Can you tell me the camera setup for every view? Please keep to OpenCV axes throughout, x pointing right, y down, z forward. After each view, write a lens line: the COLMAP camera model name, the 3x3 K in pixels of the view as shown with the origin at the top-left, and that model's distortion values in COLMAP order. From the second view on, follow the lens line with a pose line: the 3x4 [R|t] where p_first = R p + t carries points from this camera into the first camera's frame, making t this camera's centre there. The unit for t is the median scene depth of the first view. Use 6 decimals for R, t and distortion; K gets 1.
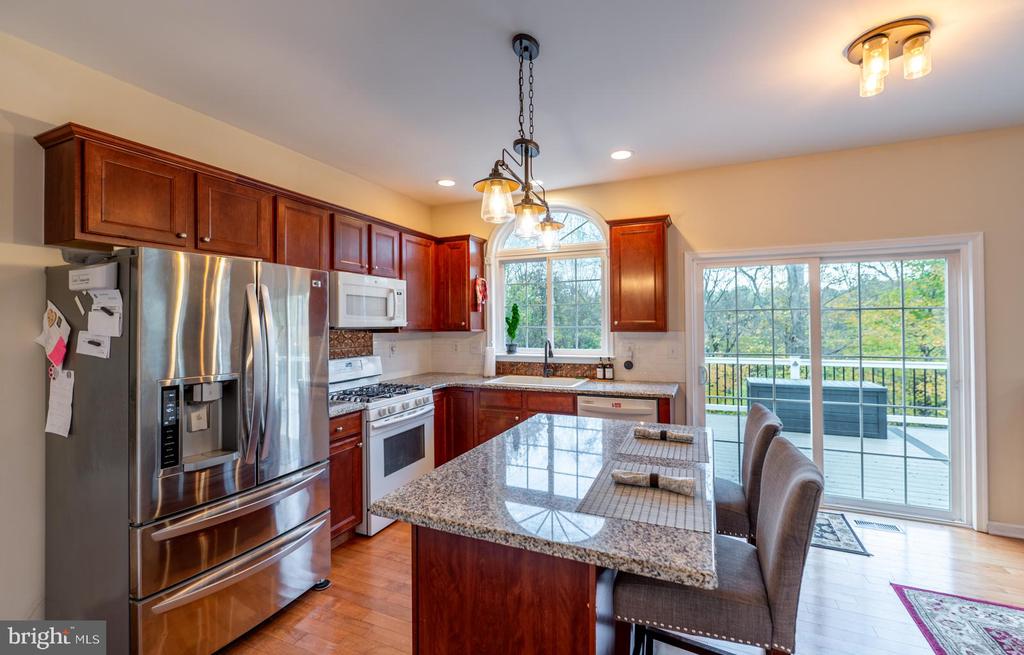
lens RADIAL K [[433.0, 0, 515.9], [0, 433.0, 316.1], [0, 0, 1]] dist [-0.001600, 0.000232]
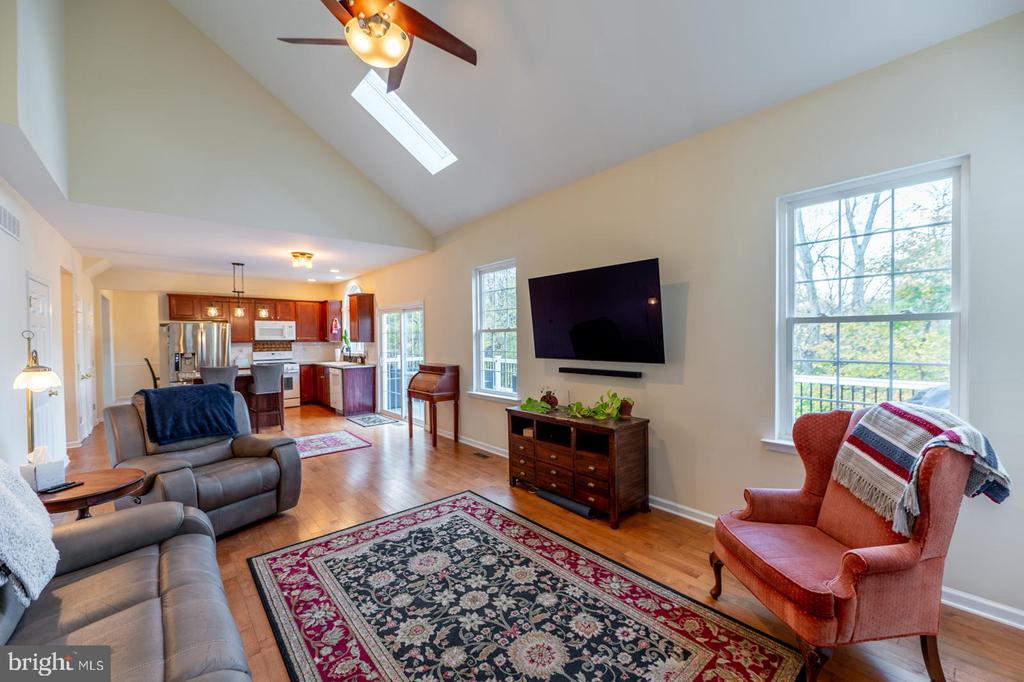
lens RADIAL K [[413.8, 0, 520.6], [0, 413.8, 342.3], [0, 0, 1]] dist [-0.002414, -0.000523]
pose [[0.903085, 0.006331, -0.429415, 1.930693], [0.008136, 0.999460, 0.031846, -0.026407], [0.429385, -0.032254, 0.902545, -0.603694]]
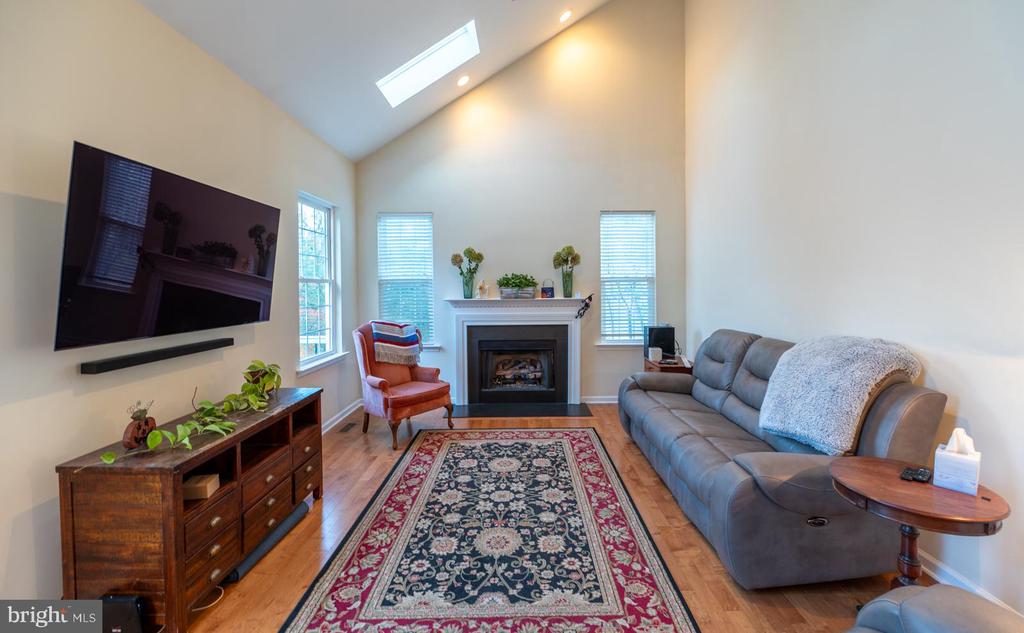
lens RADIAL K [[418.3, 0, 517.9], [0, 418.3, 292.5], [0, 0, 1]] dist [-0.002285, -0.000017]
pose [[-0.397349, 0.000397, 0.917668, 0.899938], [0.001068, 0.999999, 0.000030, -0.005312], [-0.917667, 0.000992, -0.397349, 0.175704]]
